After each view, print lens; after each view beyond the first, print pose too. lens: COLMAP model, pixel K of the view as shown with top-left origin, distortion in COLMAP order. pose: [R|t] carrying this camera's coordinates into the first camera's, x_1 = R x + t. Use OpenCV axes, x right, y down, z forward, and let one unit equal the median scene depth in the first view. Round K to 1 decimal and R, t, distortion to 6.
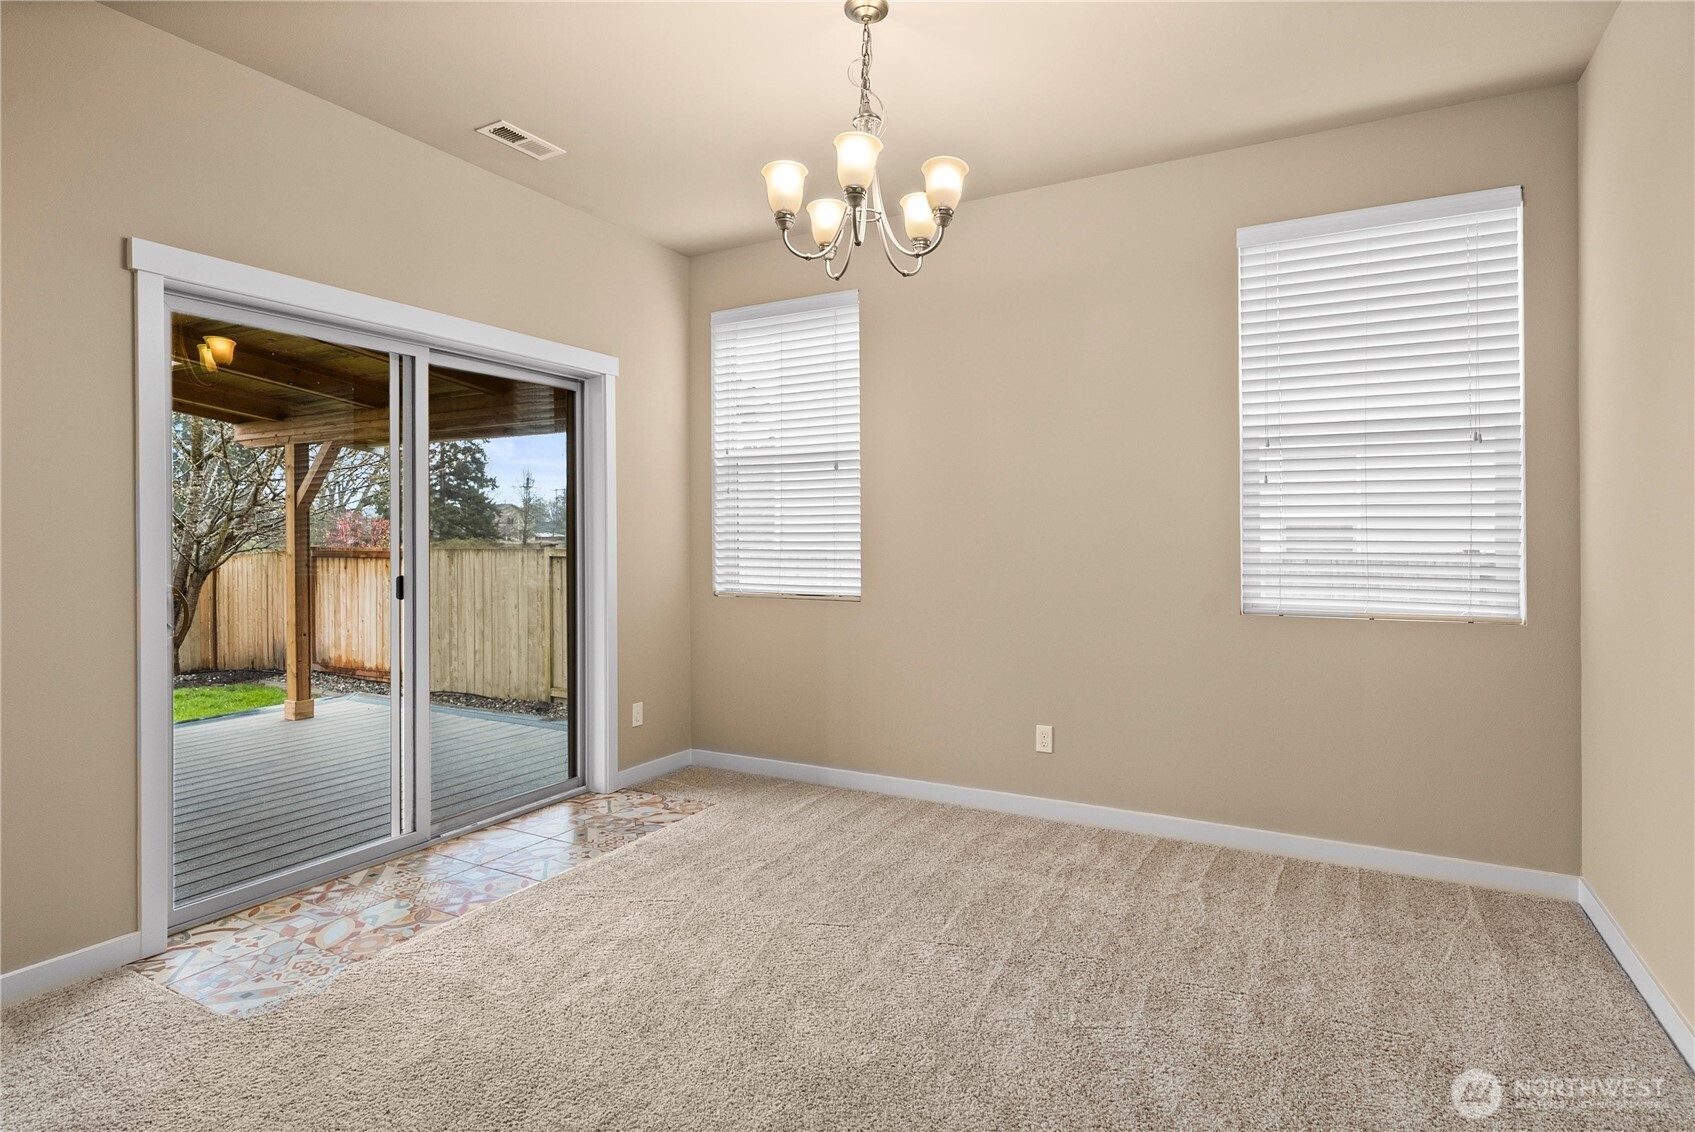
lens RADIAL K [[870.6, 0, 856.2], [0, 870.6, 544.9], [0, 0, 1]] dist [0.002104, 0.000048]
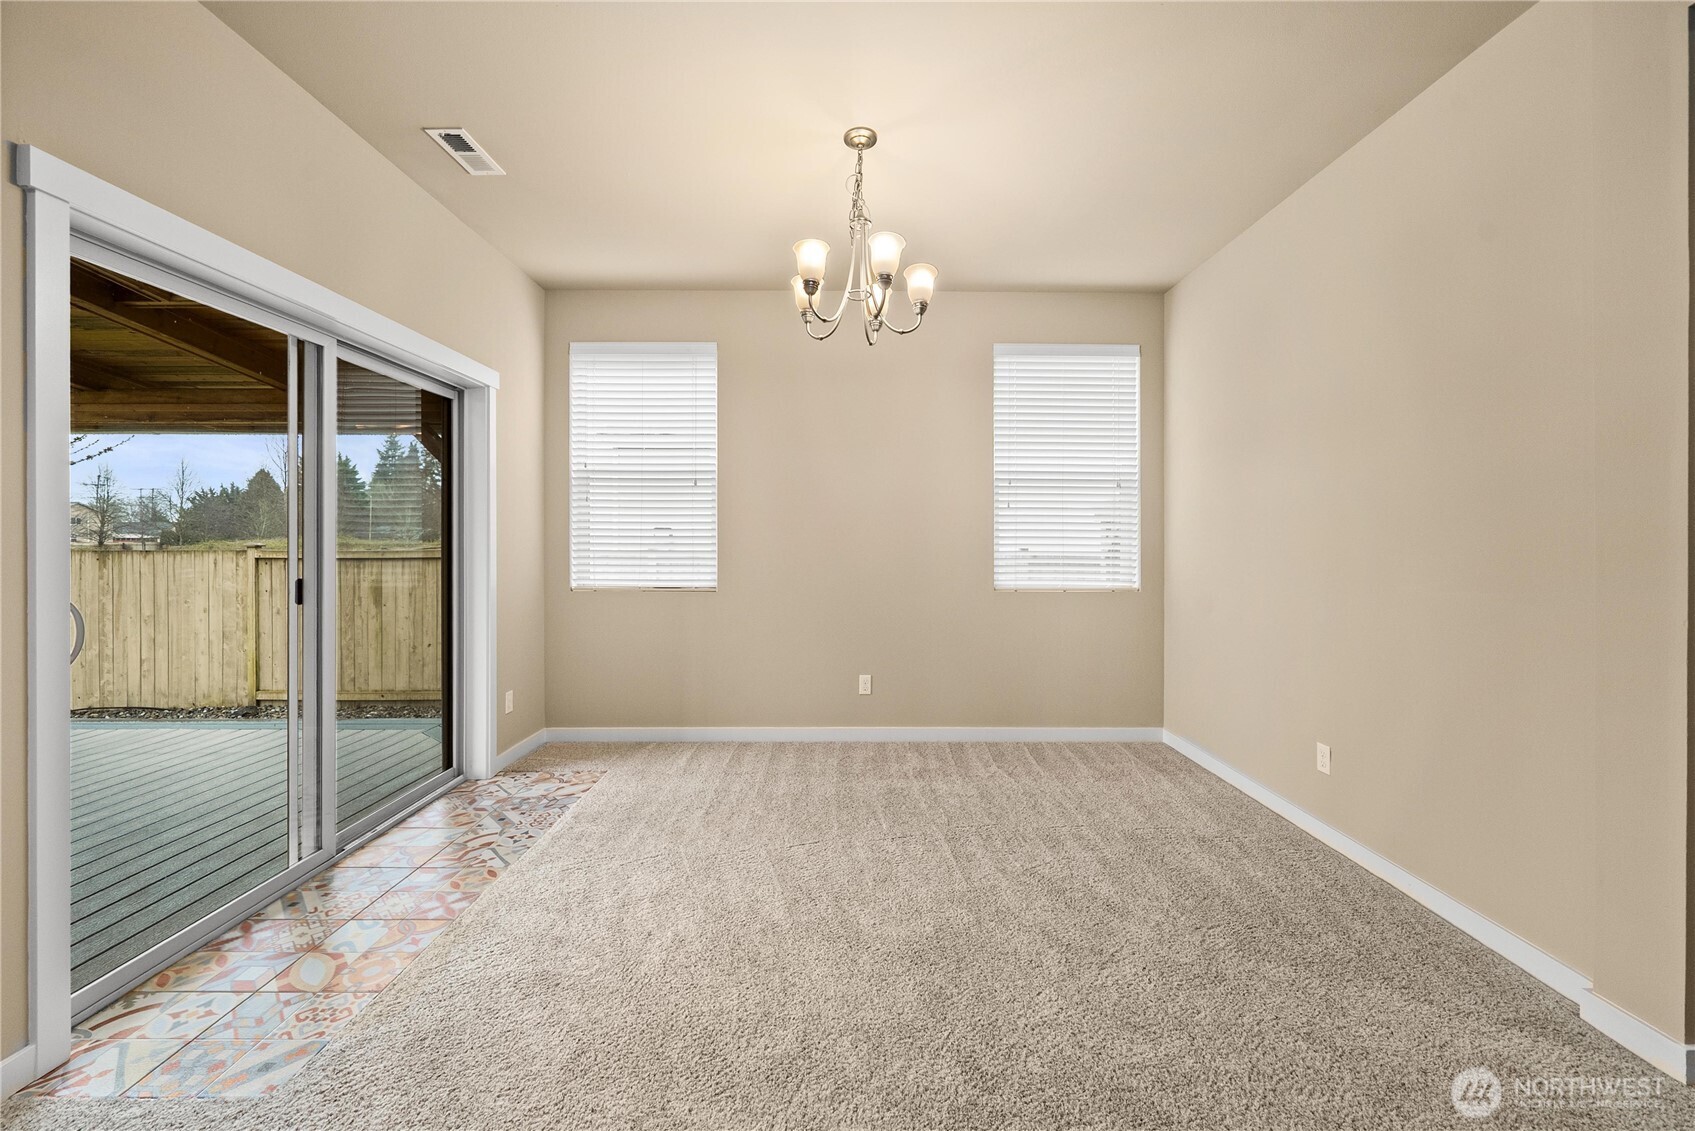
lens RADIAL K [[646.9, 0, 843.6], [0, 646.9, 546.7], [0, 0, 1]] dist [-0.004075, -0.000155]
pose [[0.875427, 0.000633, 0.483350, -0.315704], [-0.000586, 1.000000, -0.000249, 0.000799], [-0.483350, -0.000065, 0.875427, 0.104192]]
